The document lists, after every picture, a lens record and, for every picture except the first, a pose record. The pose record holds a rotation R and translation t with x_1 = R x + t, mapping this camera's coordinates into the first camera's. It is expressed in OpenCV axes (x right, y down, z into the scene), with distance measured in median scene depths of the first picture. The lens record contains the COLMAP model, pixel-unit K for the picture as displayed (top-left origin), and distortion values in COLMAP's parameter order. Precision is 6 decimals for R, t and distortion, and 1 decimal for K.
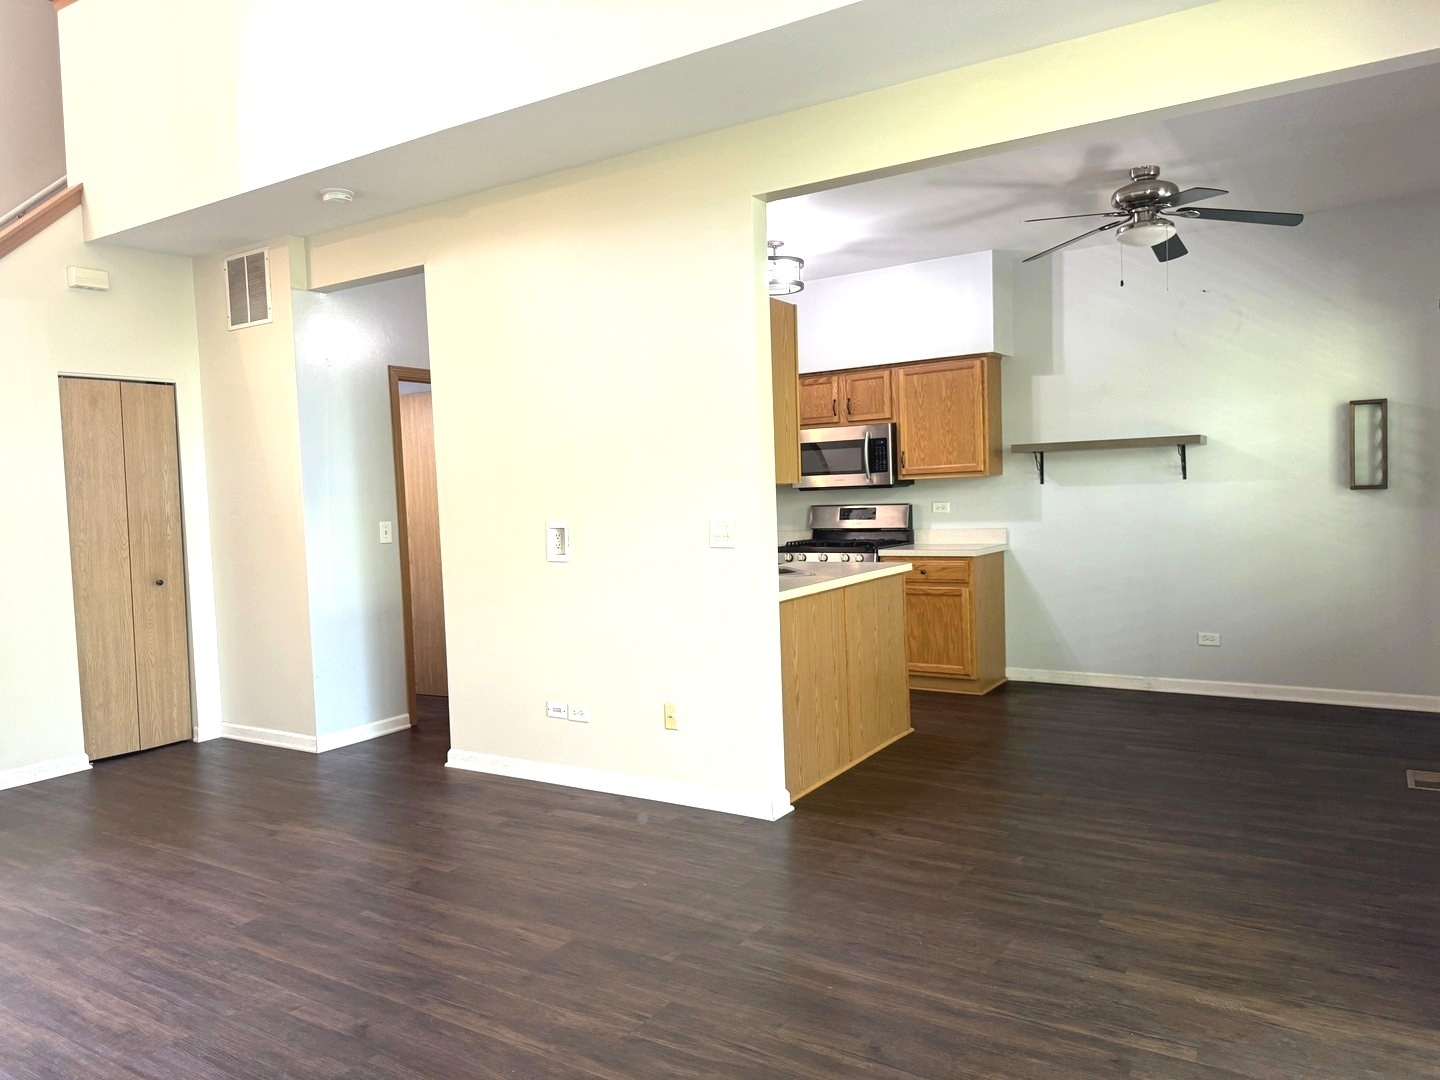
lens RADIAL K [[1016.0, 0, 715.7], [0, 1016.0, 547.0], [0, 0, 1]] dist [0.047242, -0.061578]
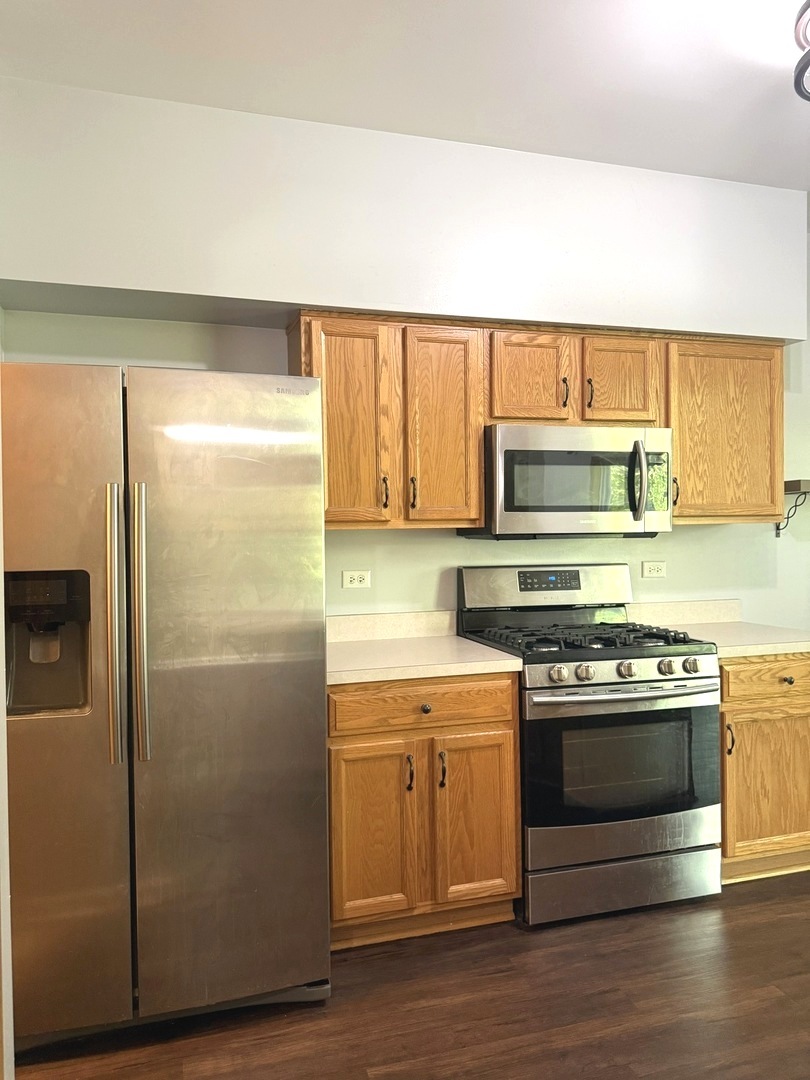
lens RADIAL K [[762.0, 0, 401.9], [0, 762.0, 539.9], [0, 0, 1]] dist [0.047242, -0.061578]
pose [[0.657588, 0.024294, 0.752986, -0.264286], [0.028273, 0.997980, -0.056890, -0.035355], [-0.752847, 0.058700, 0.655573, 0.817445]]
